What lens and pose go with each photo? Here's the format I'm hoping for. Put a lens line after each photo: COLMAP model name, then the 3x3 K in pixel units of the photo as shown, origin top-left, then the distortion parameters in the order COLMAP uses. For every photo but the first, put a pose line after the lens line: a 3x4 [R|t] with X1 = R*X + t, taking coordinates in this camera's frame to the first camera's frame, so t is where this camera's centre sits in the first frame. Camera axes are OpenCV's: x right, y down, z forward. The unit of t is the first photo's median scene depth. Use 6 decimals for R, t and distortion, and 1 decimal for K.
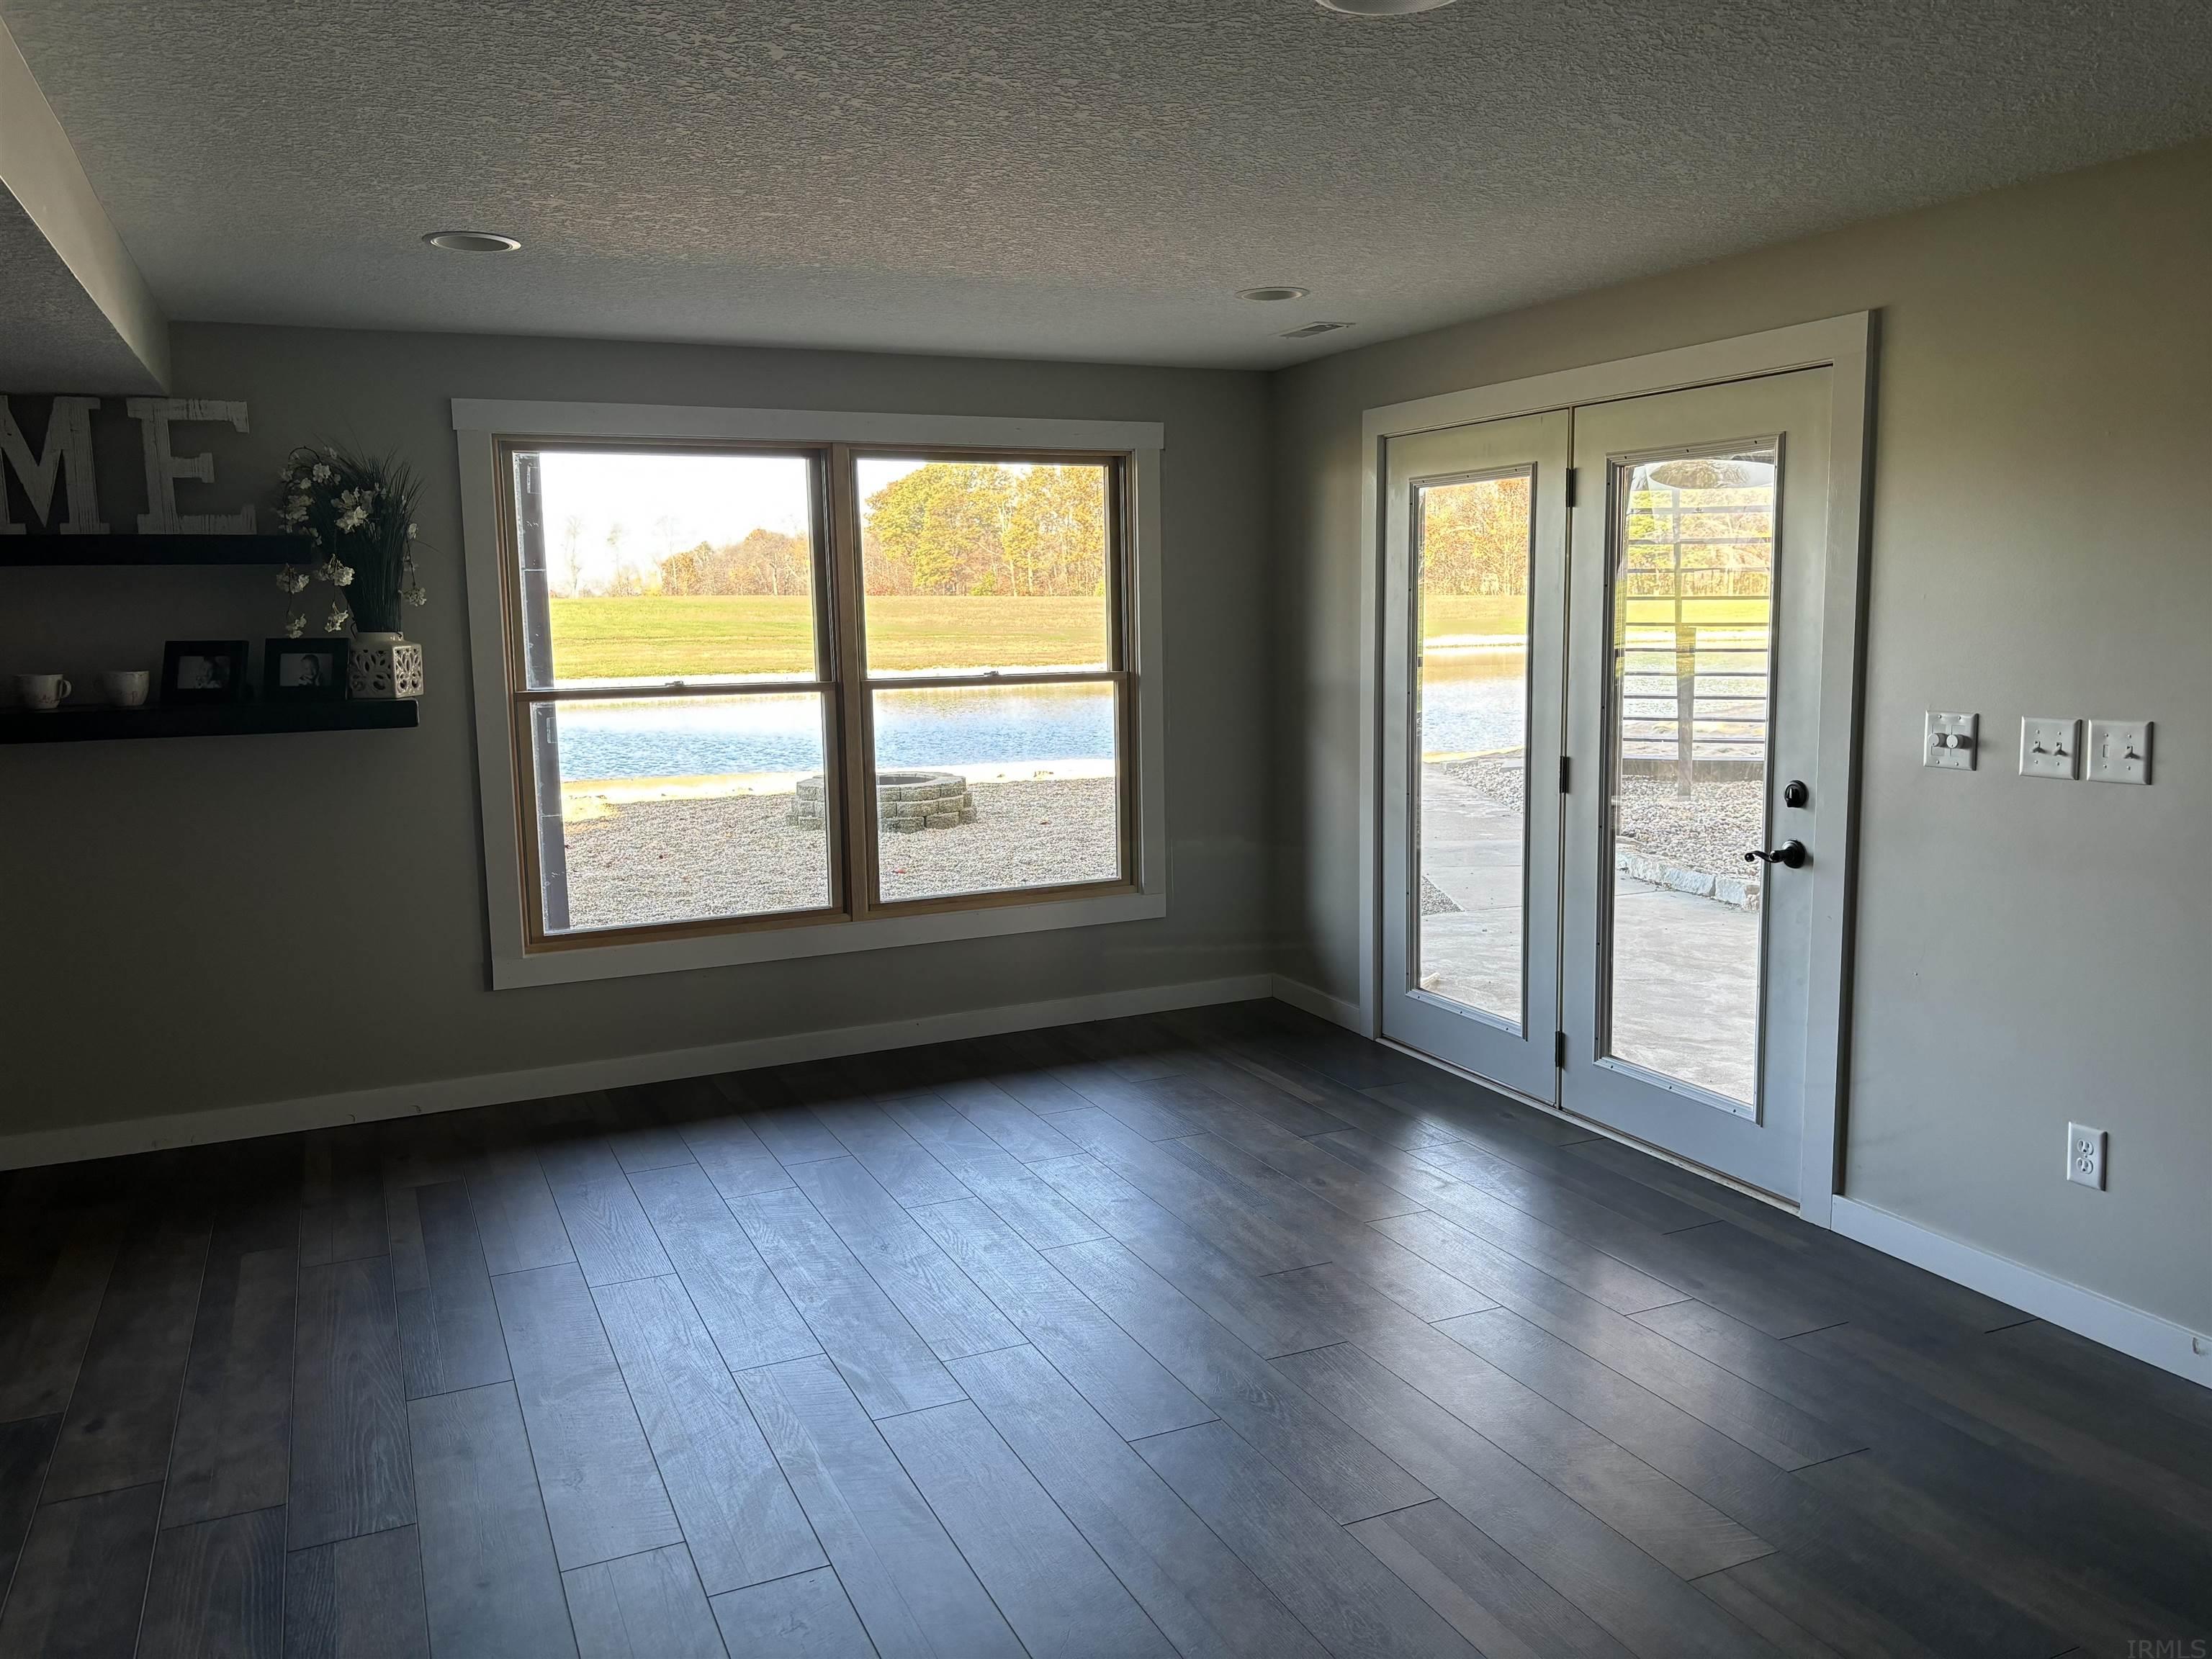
lens RADIAL K [[1652.2, 0, 1120.6], [0, 1652.2, 826.4], [0, 0, 1]] dist [0.067985, -0.079648]
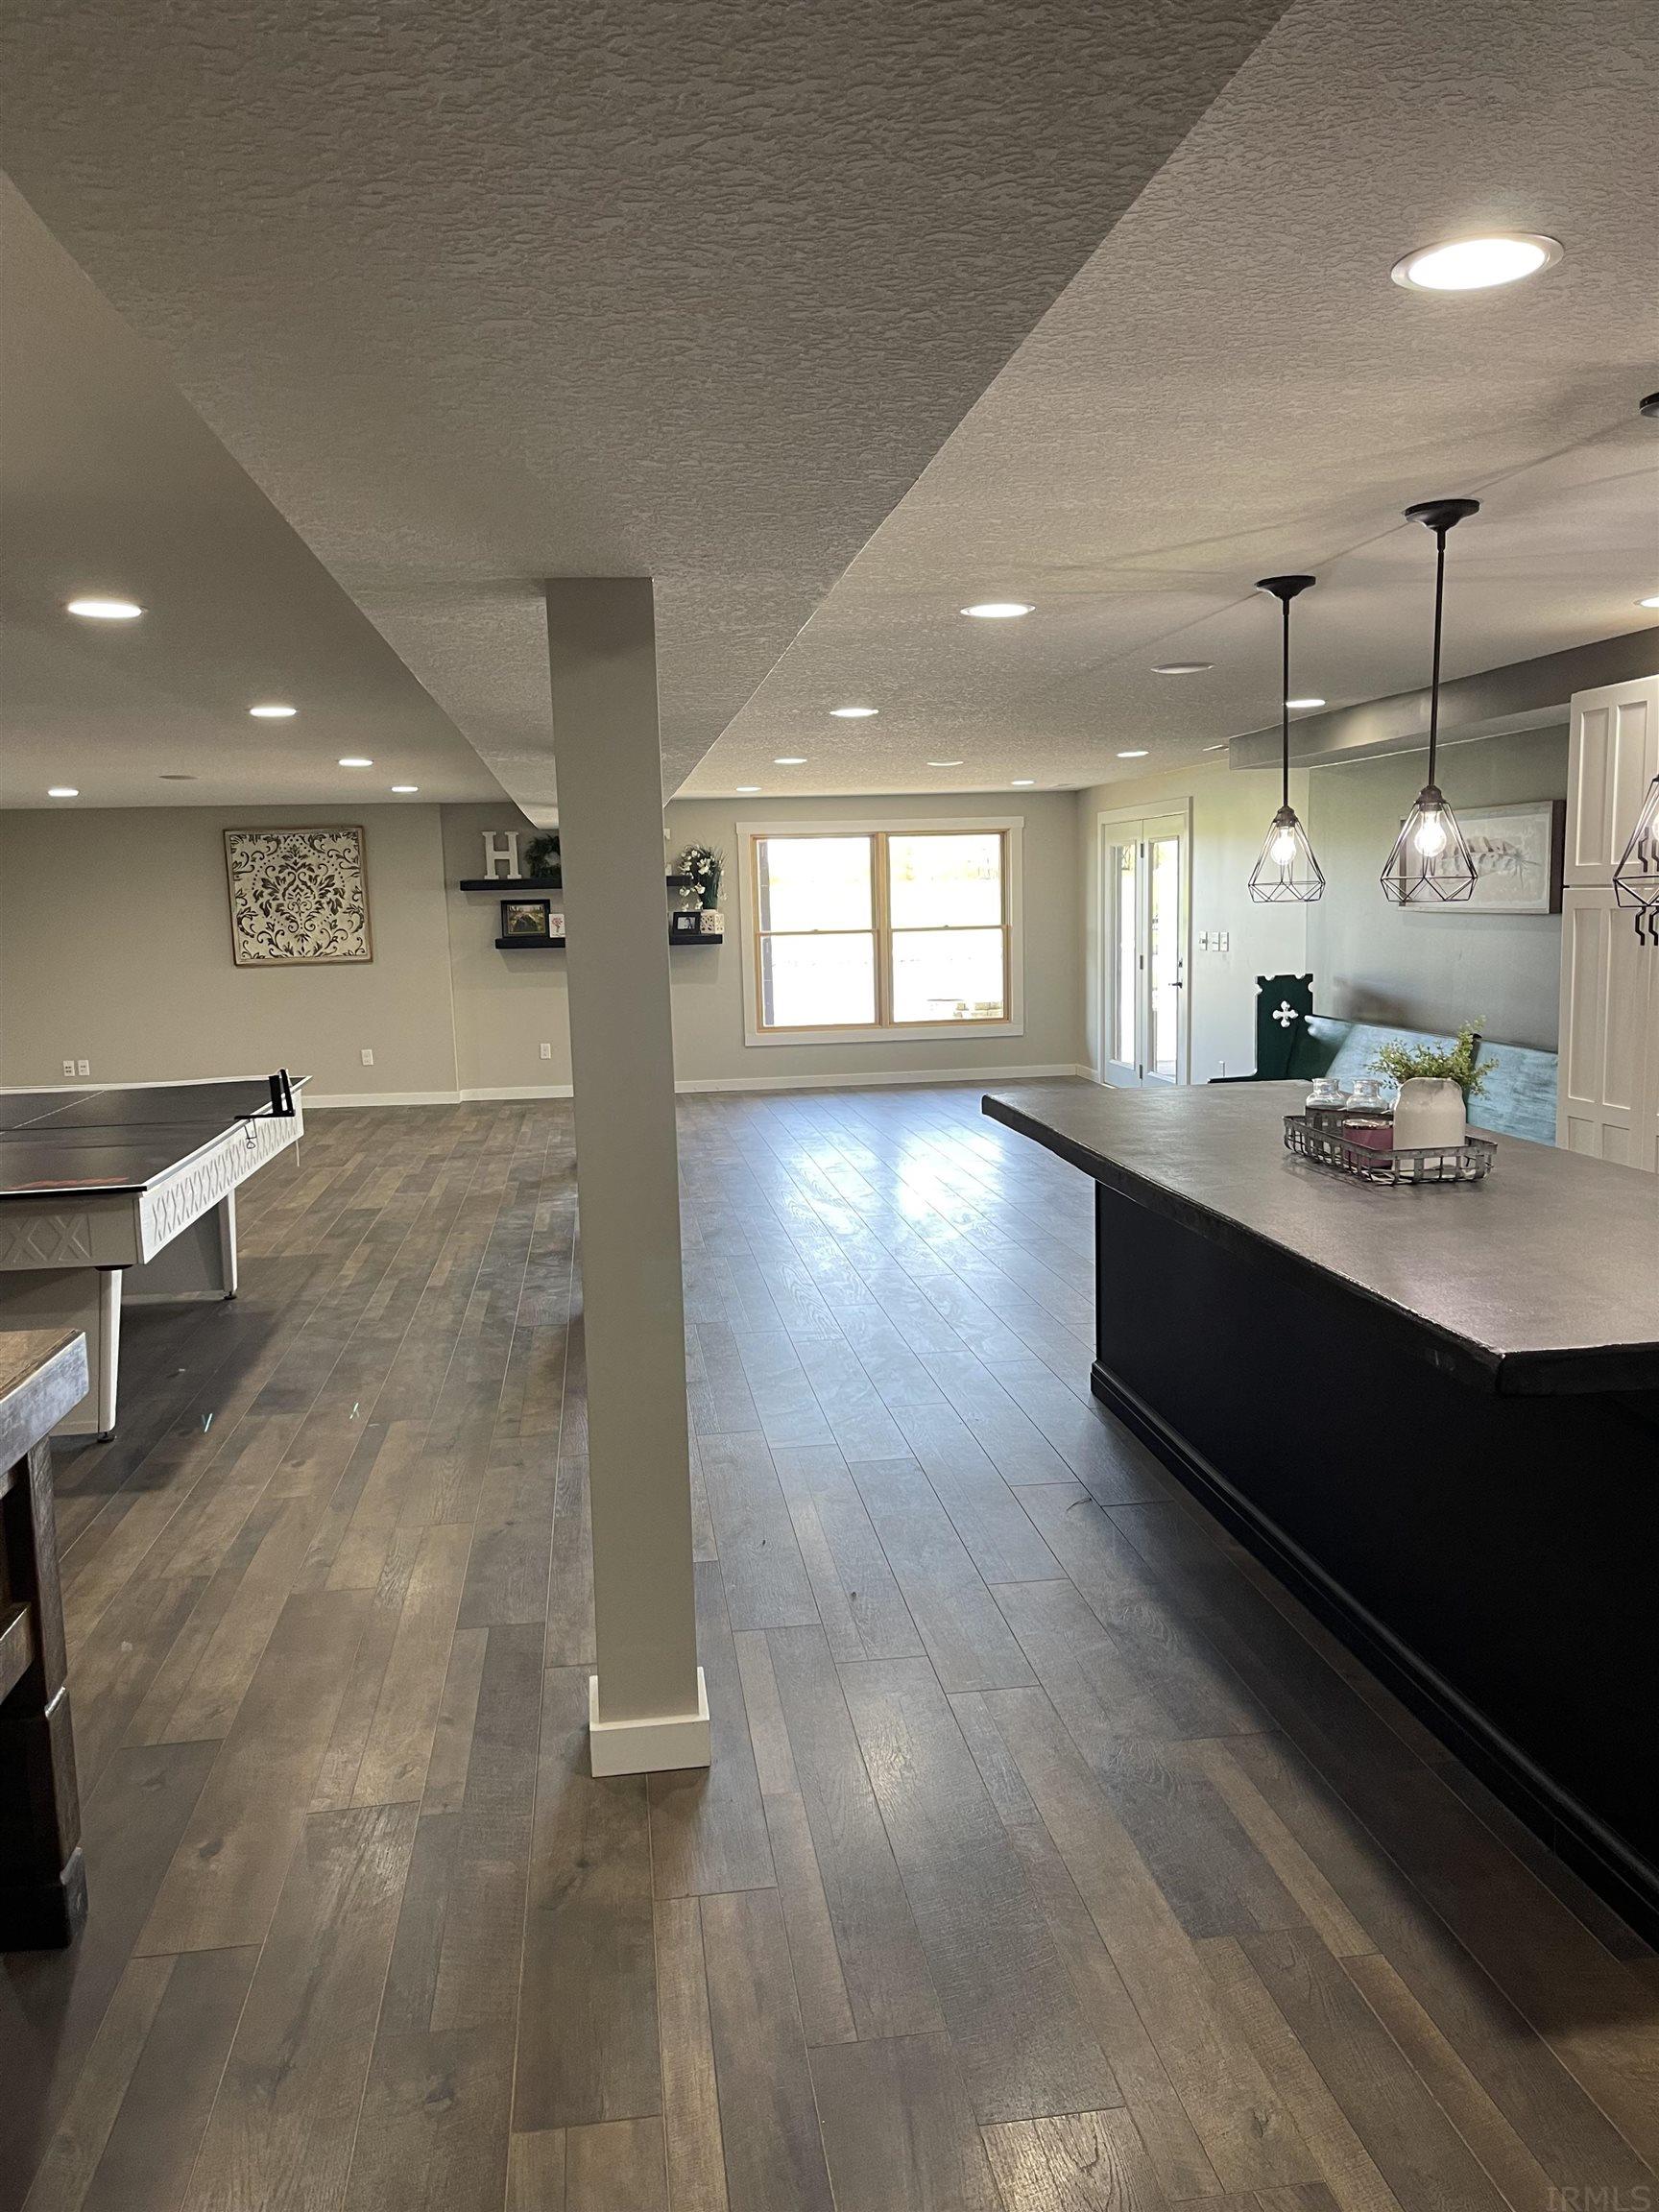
lens RADIAL K [[1649.8, 0, 830.6], [0, 1649.8, 1138.1], [0, 0, 1]] dist [0.044215, -0.084428]
pose [[0.950355, 0.035746, -0.309108, 0.558631], [-0.030726, 0.999305, 0.021093, 0.182774], [0.309647, -0.010548, 0.950793, -1.425559]]
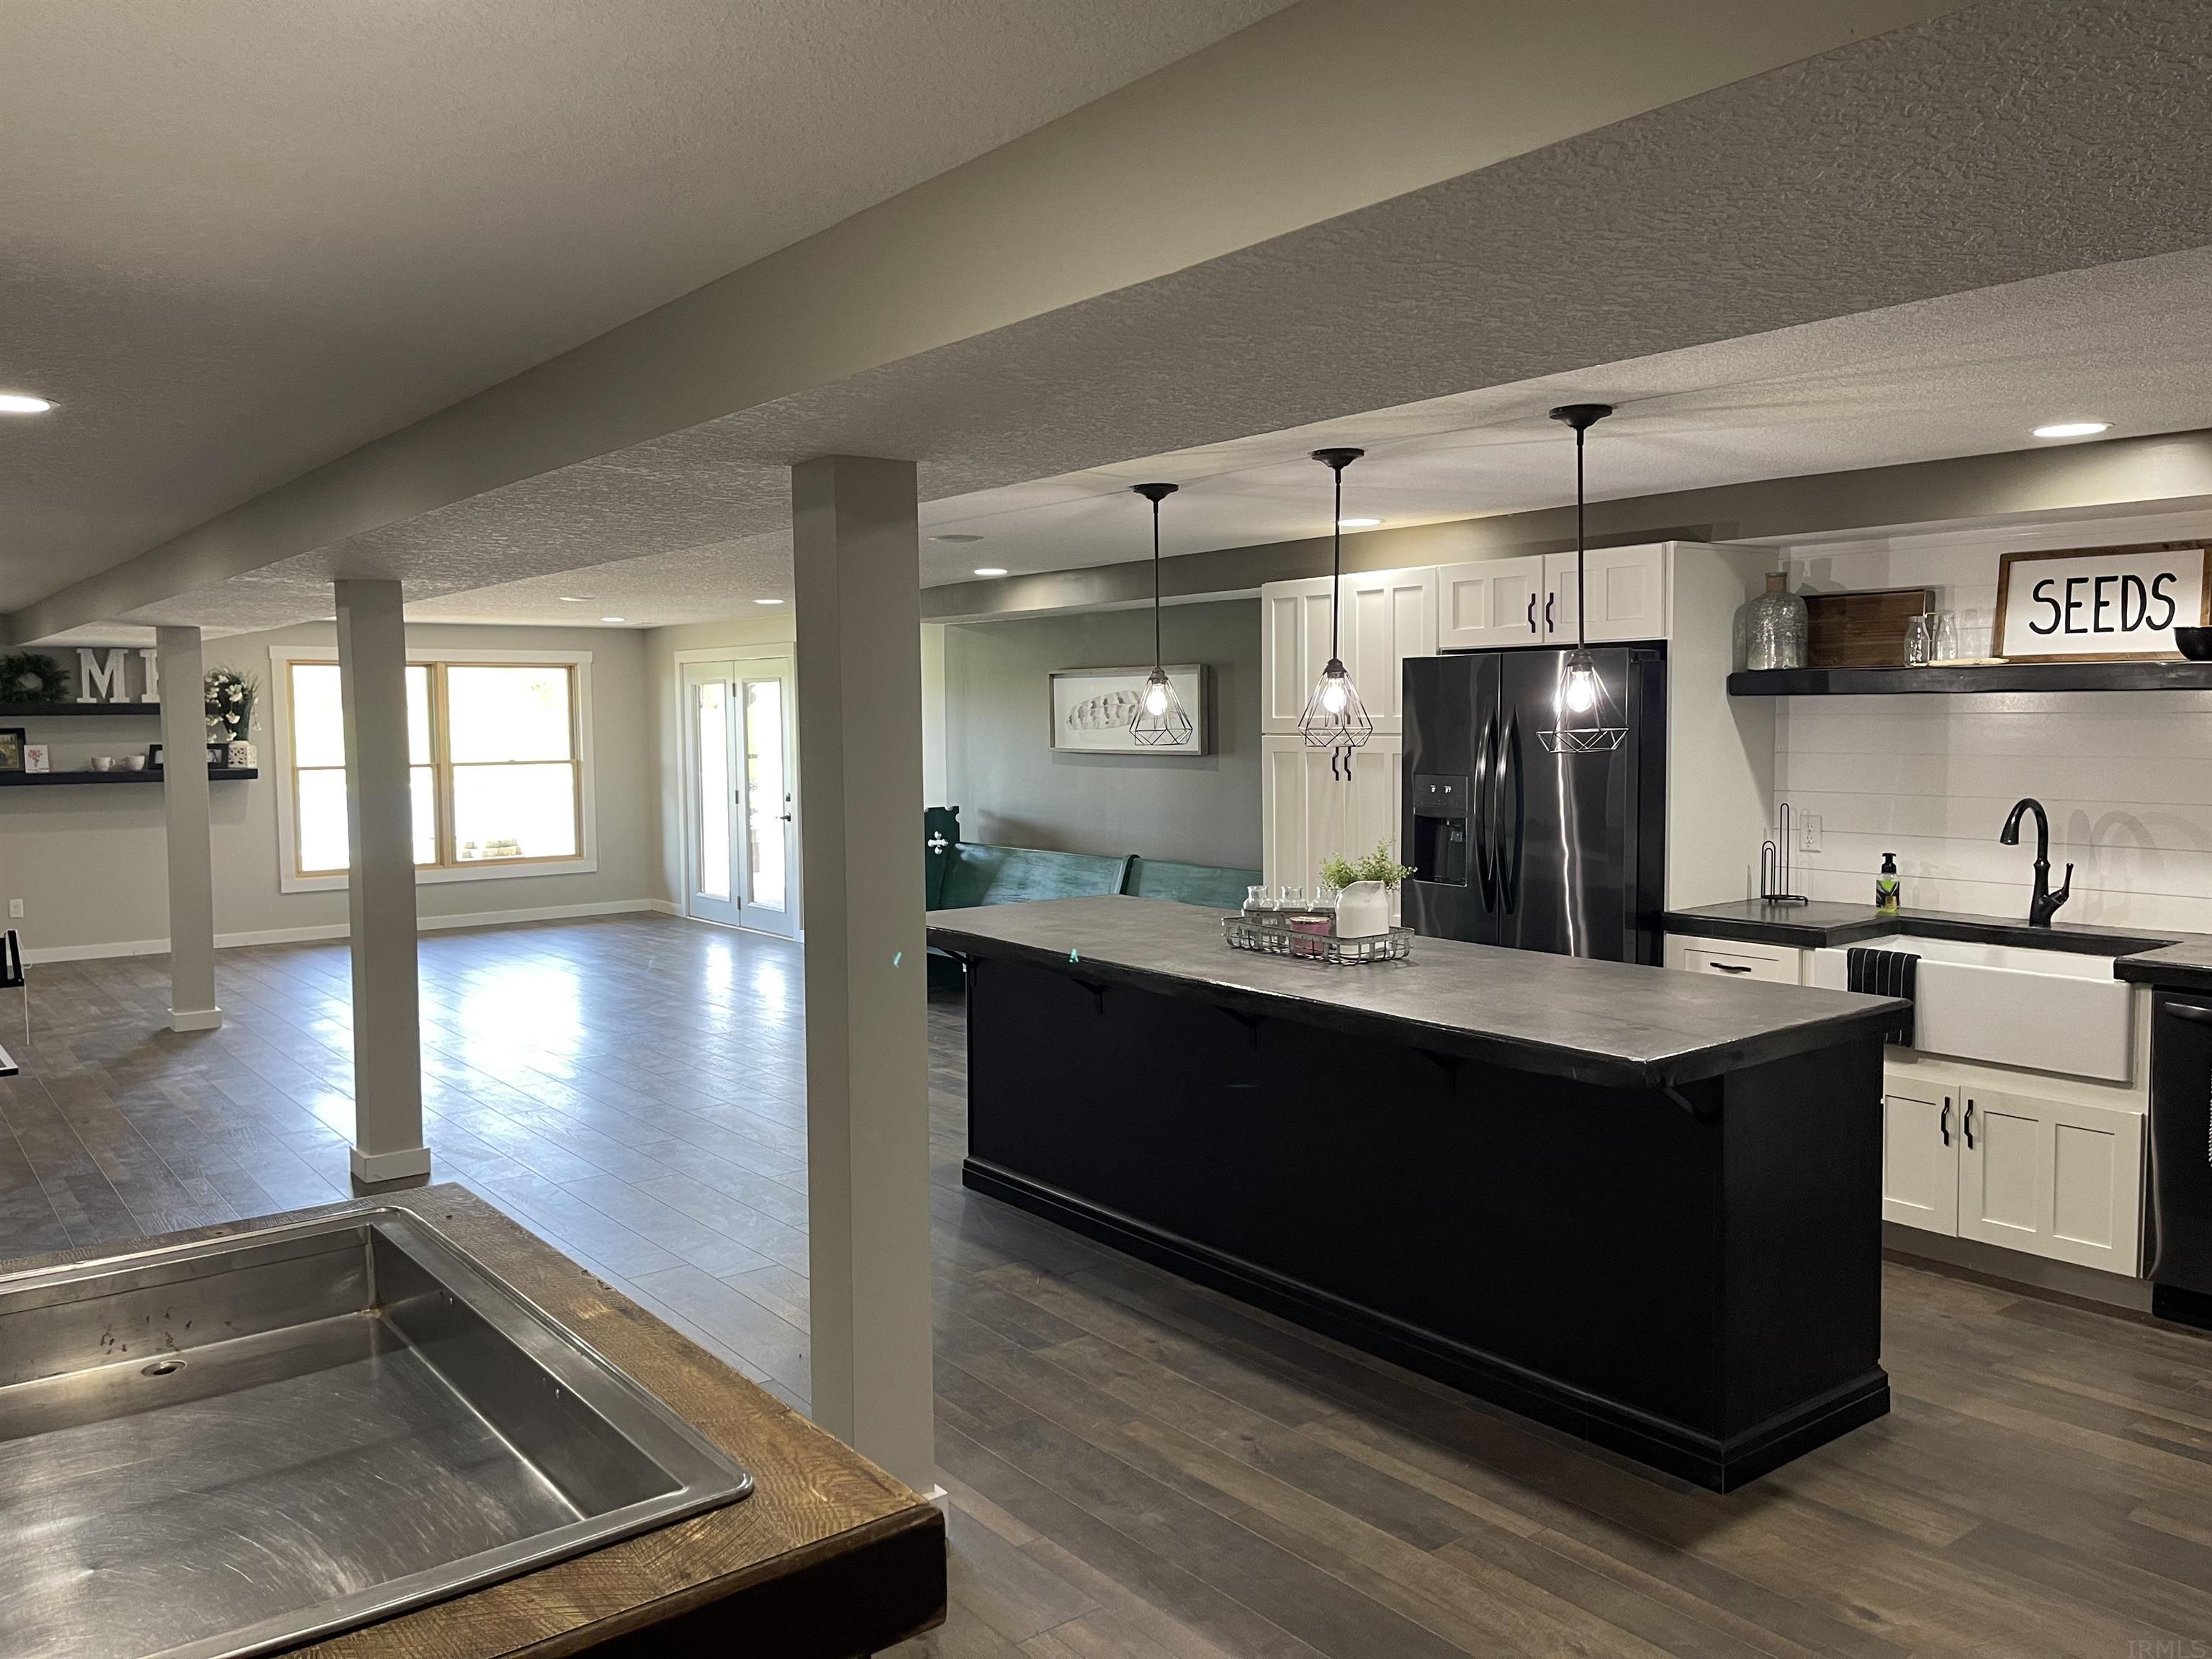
lens RADIAL K [[1649.8, 0, 1126.1], [0, 1649.8, 823.1], [0, 0, 1]] dist [0.044215, -0.084428]
pose [[0.976326, -0.007375, 0.216178, 0.280288], [0.023316, 0.997184, -0.071283, 0.193154], [-0.215043, 0.074635, 0.973748, -1.530977]]
